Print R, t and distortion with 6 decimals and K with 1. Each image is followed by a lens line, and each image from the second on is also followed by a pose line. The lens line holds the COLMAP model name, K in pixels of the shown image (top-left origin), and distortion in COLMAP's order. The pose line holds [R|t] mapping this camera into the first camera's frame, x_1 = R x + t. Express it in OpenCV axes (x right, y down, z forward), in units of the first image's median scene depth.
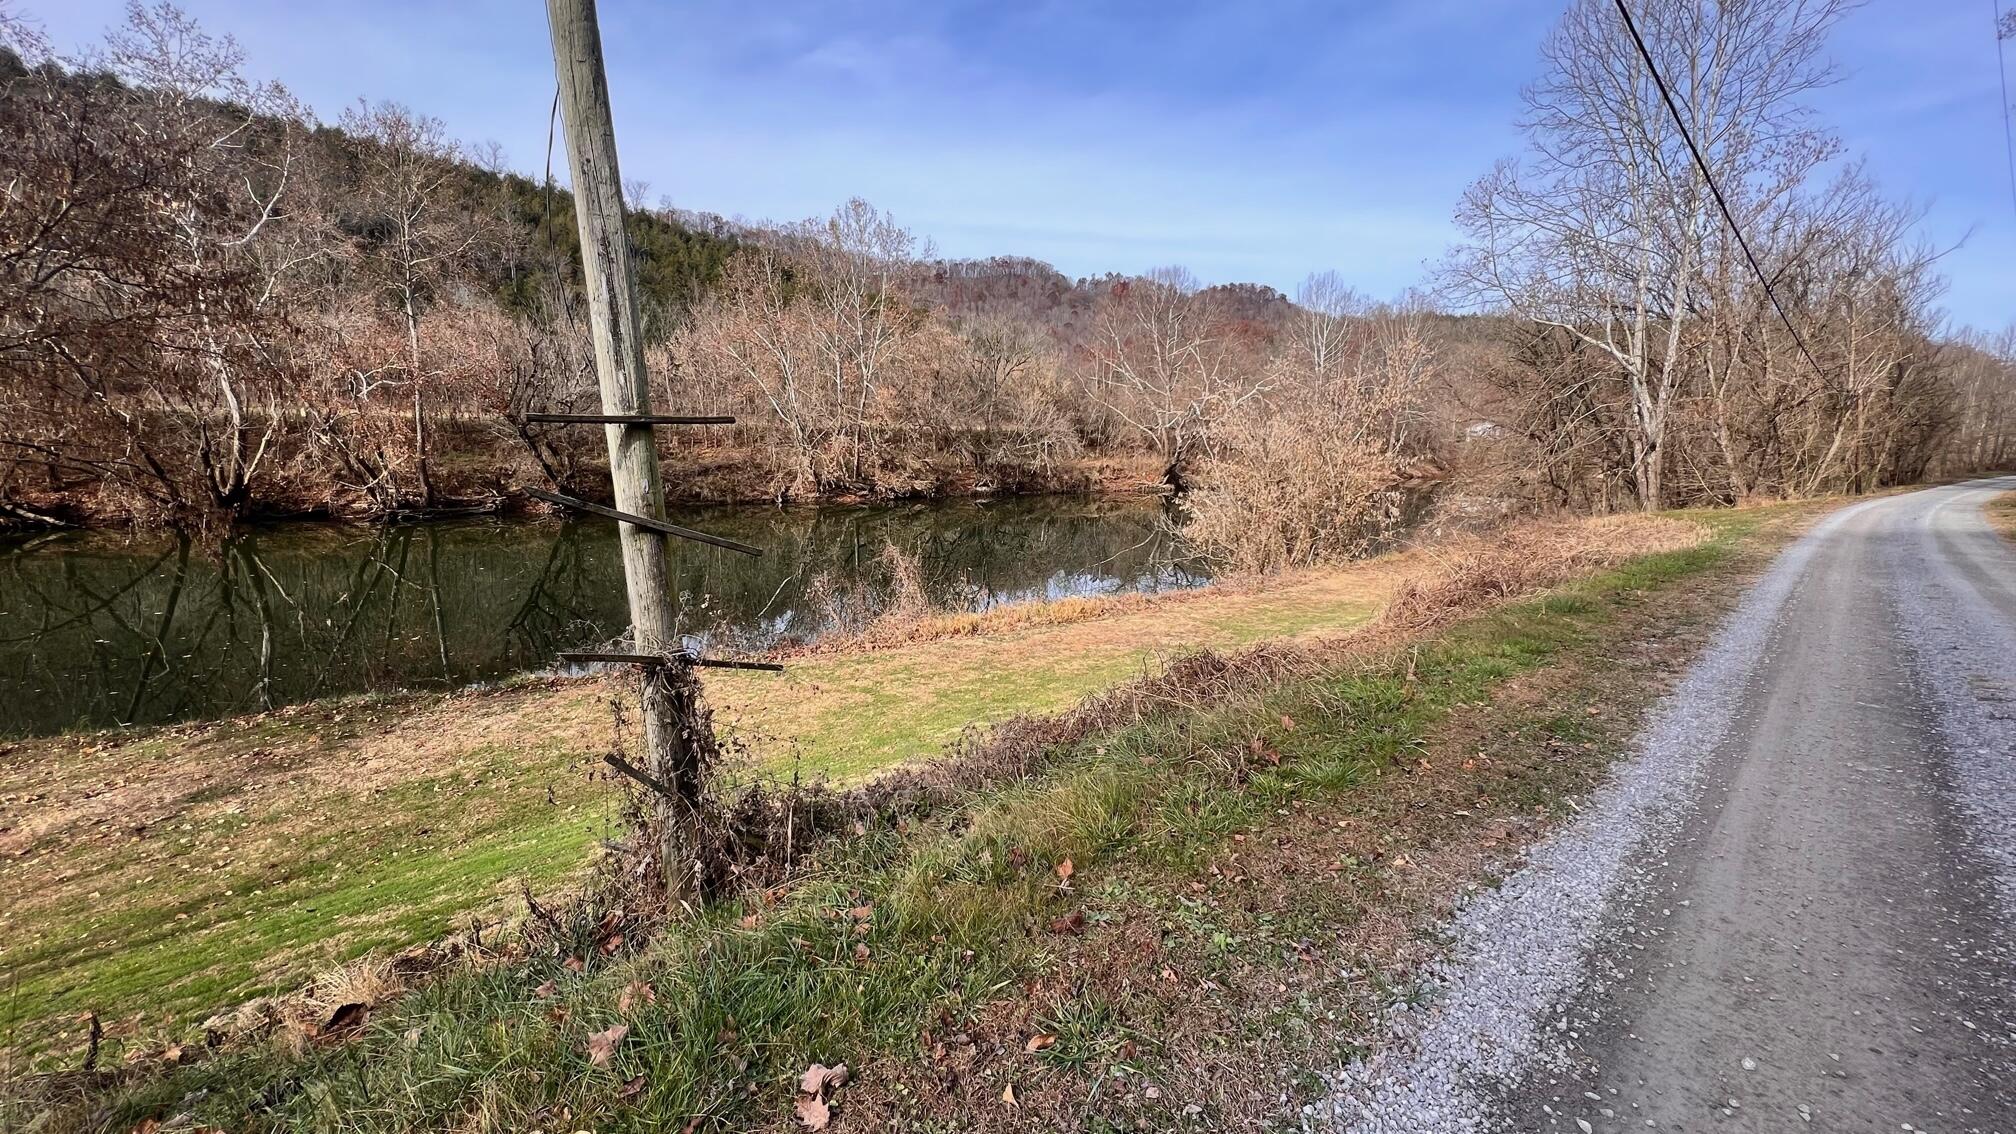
lens RADIAL K [[805.8, 0, 1007.3], [0, 805.8, 571.8], [0, 0, 1]] dist [-0.001219, 0.000370]
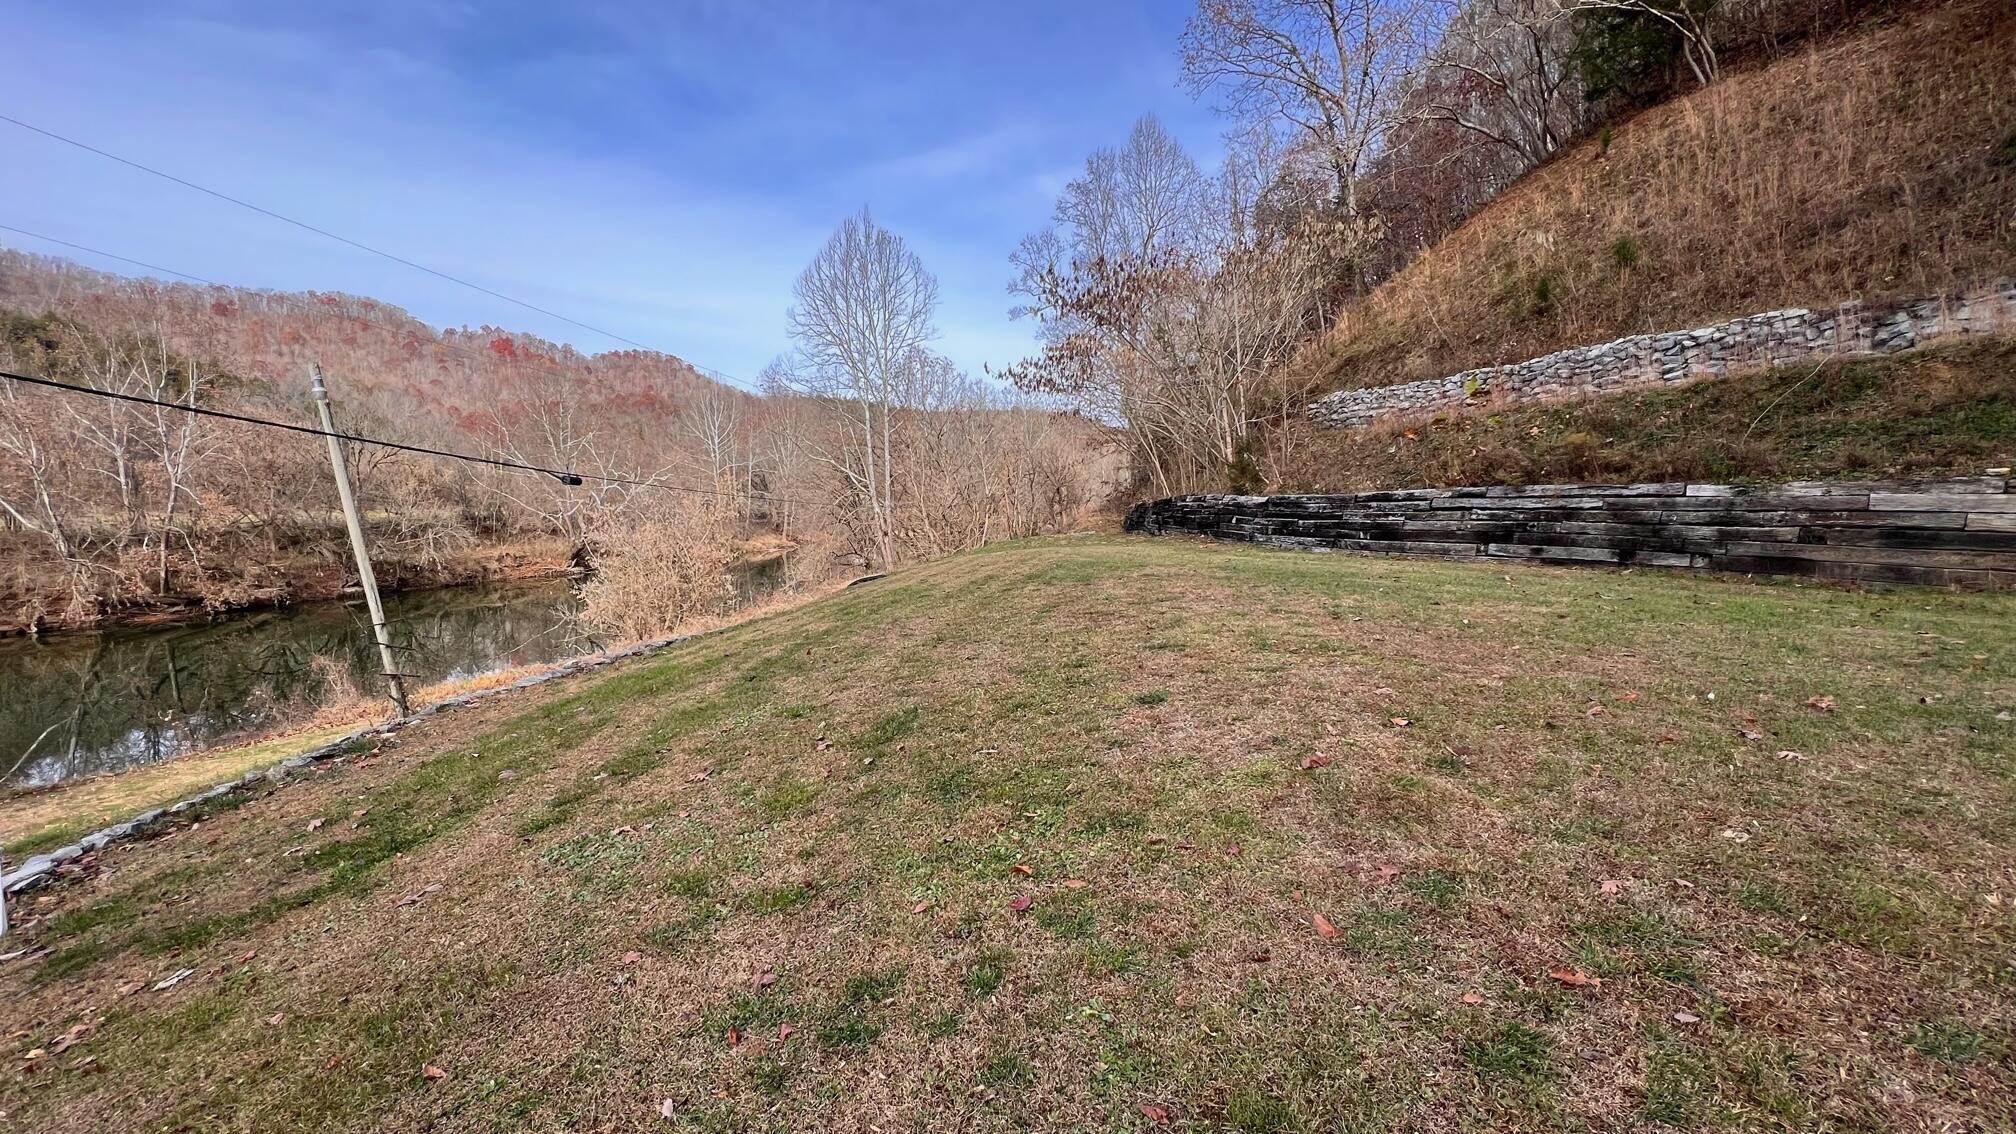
lens RADIAL K [[805.8, 0, 1007.3], [0, 805.8, 571.8], [0, 0, 1]] dist [-0.001219, 0.000370]
pose [[0.777574, -0.080730, 0.623587, -0.018858], [0.129554, 0.991015, -0.033248, 0.004360], [-0.615300, 0.106641, 0.781047, -0.165446]]
